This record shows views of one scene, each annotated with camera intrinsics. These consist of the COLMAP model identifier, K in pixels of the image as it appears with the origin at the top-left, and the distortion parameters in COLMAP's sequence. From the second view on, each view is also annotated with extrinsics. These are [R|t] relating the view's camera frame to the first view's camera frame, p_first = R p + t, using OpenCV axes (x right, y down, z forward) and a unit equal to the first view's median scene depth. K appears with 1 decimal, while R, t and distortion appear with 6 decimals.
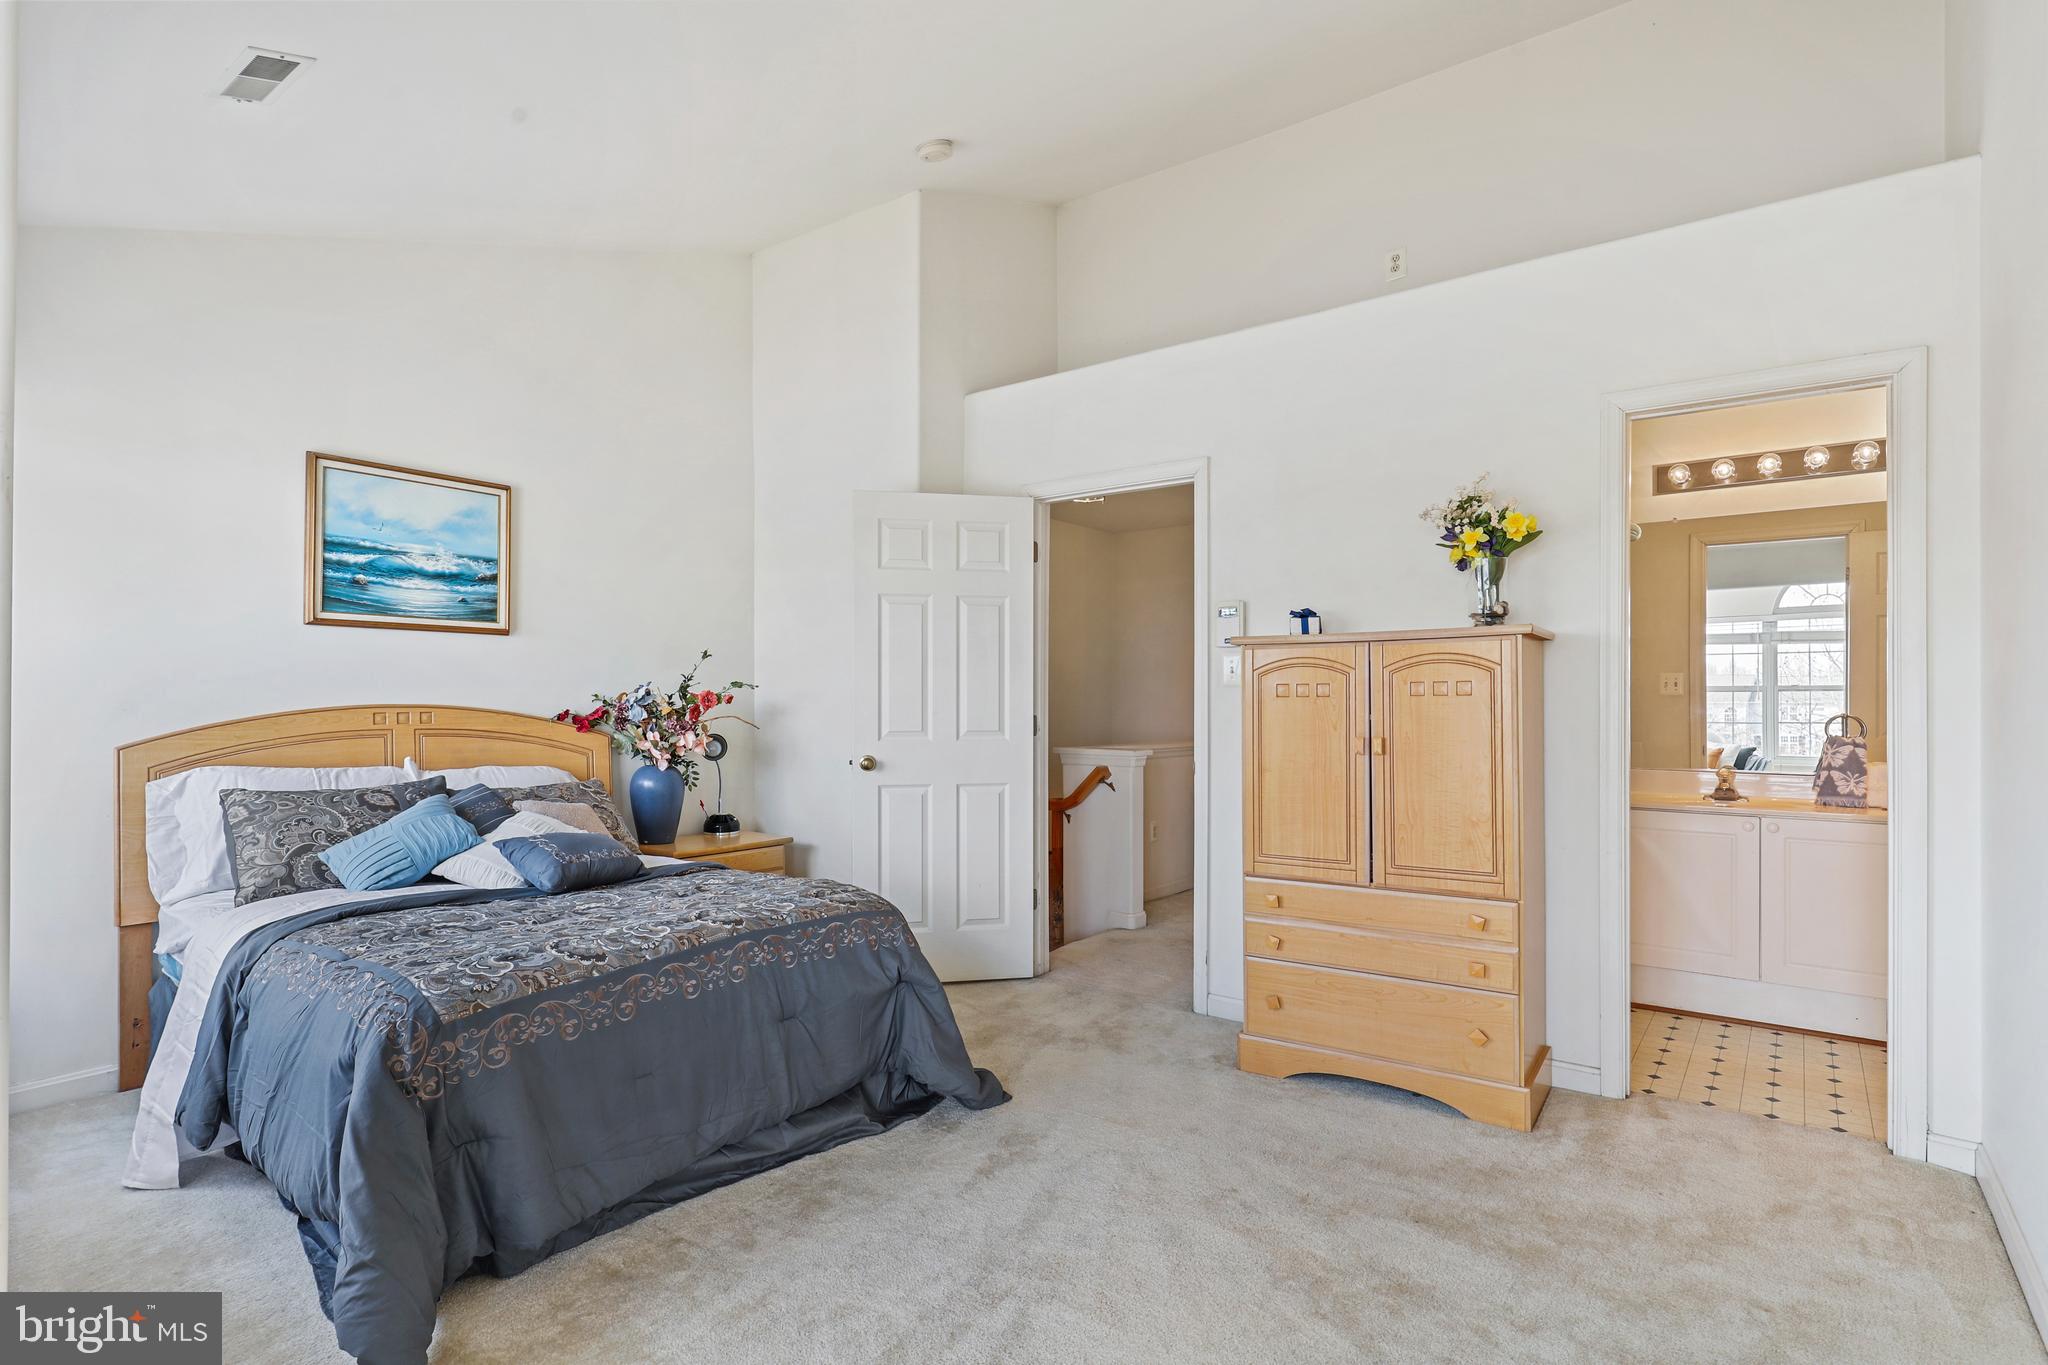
lens RADIAL K [[1009.6, 0, 1029.3], [0, 1009.6, 697.8], [0, 0, 1]] dist [-0.002243, 0.000214]
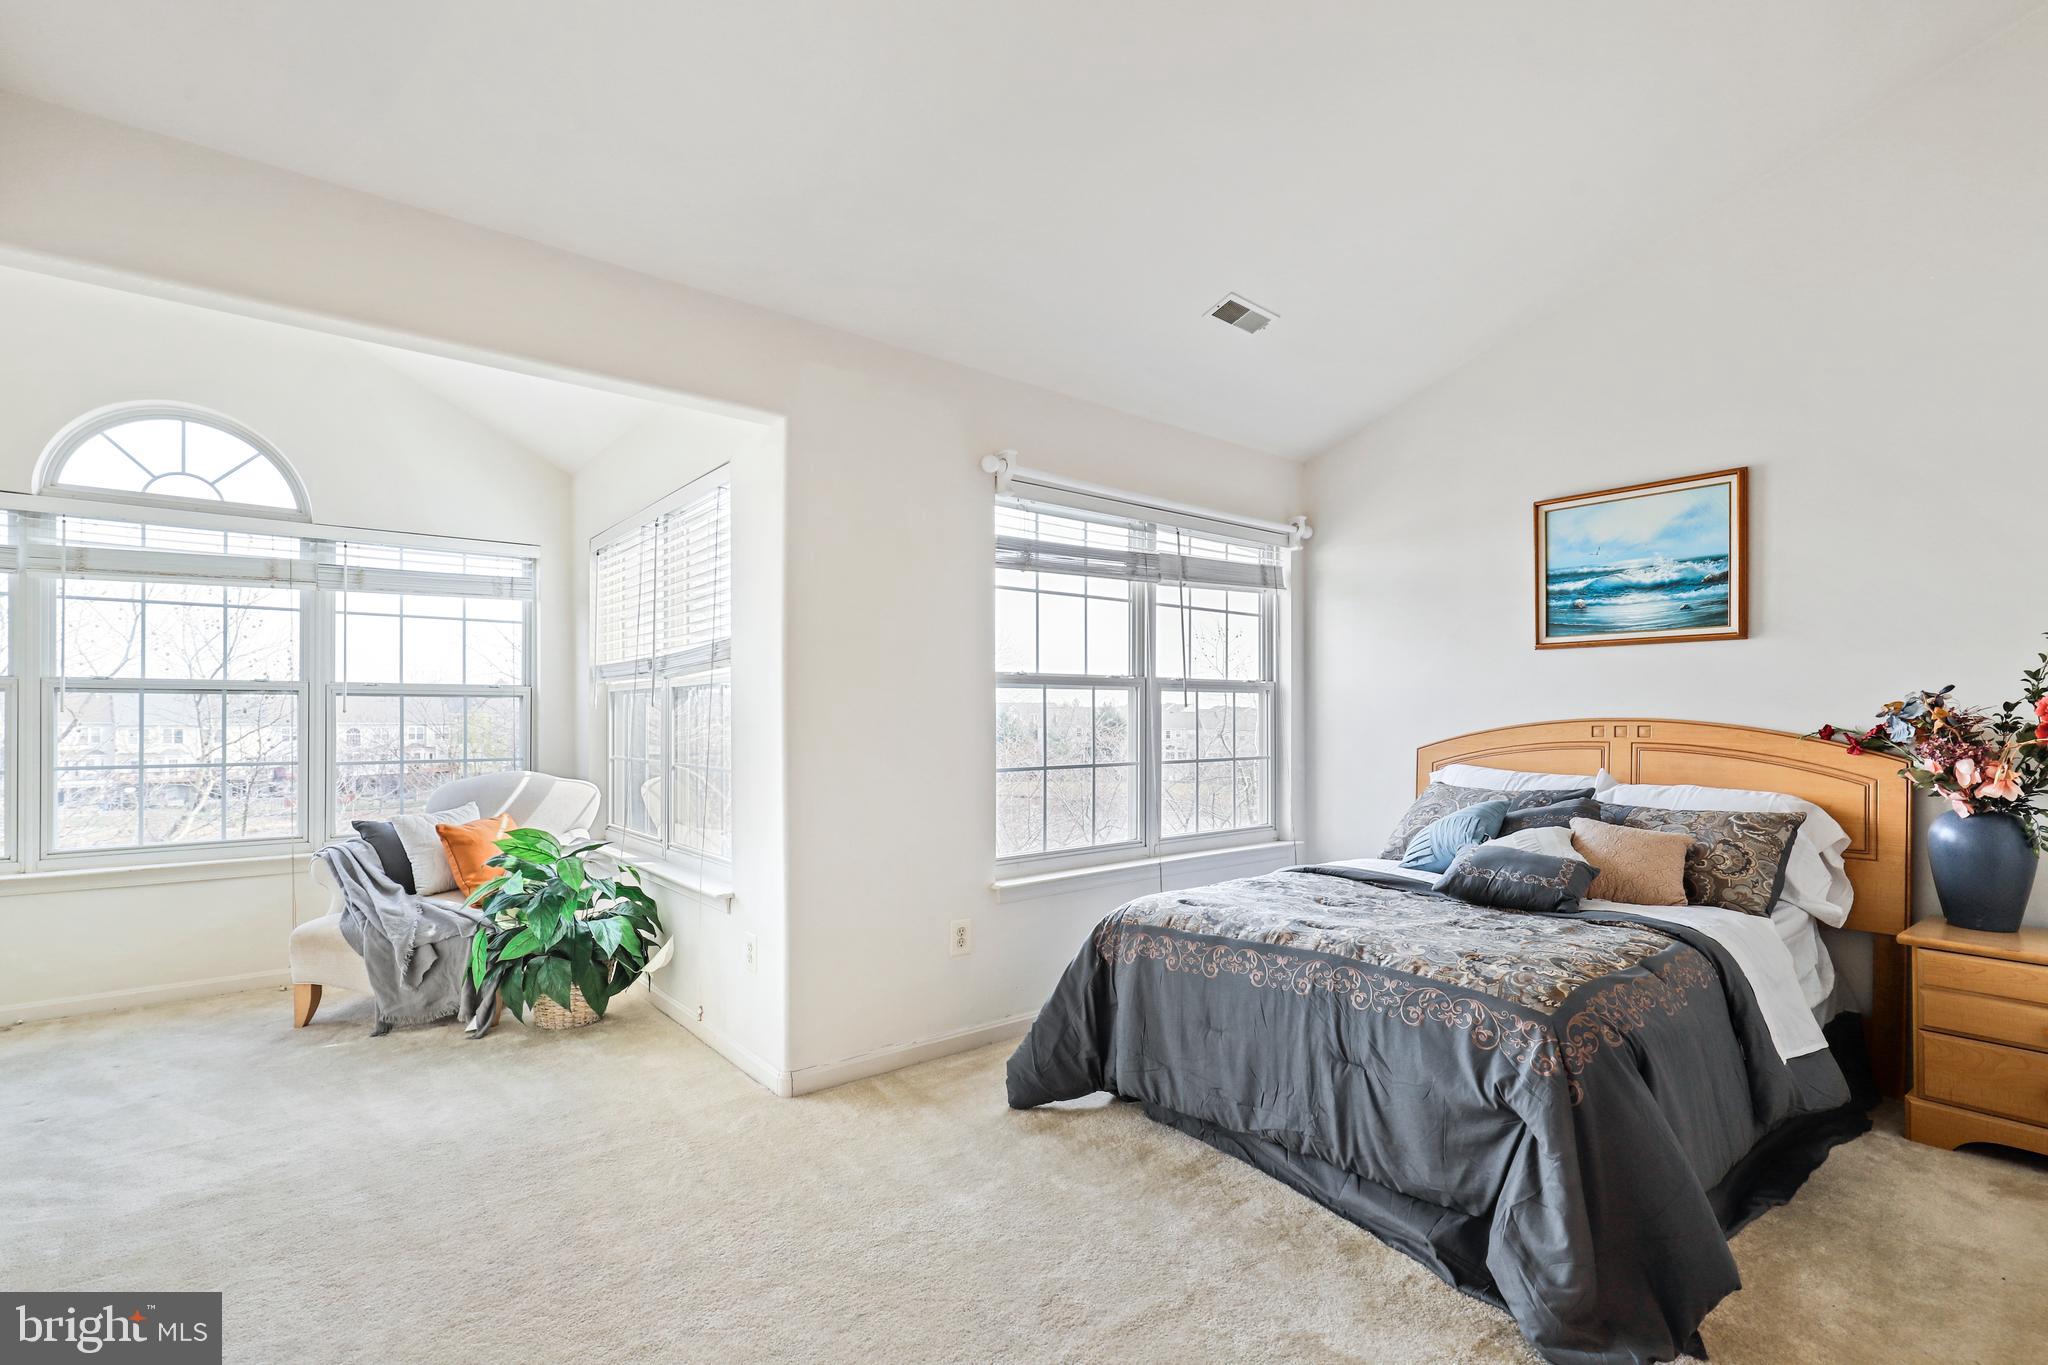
lens RADIAL K [[962.0, 0, 1042.1], [0, 962.0, 712.8], [0, 0, 1]] dist [-0.003907, 0.002745]
pose [[-0.243350, -0.005182, -0.969925, 0.470278], [0.005315, 0.999964, -0.006676, 0.004649], [0.969924, -0.006780, -0.243314, 0.661414]]
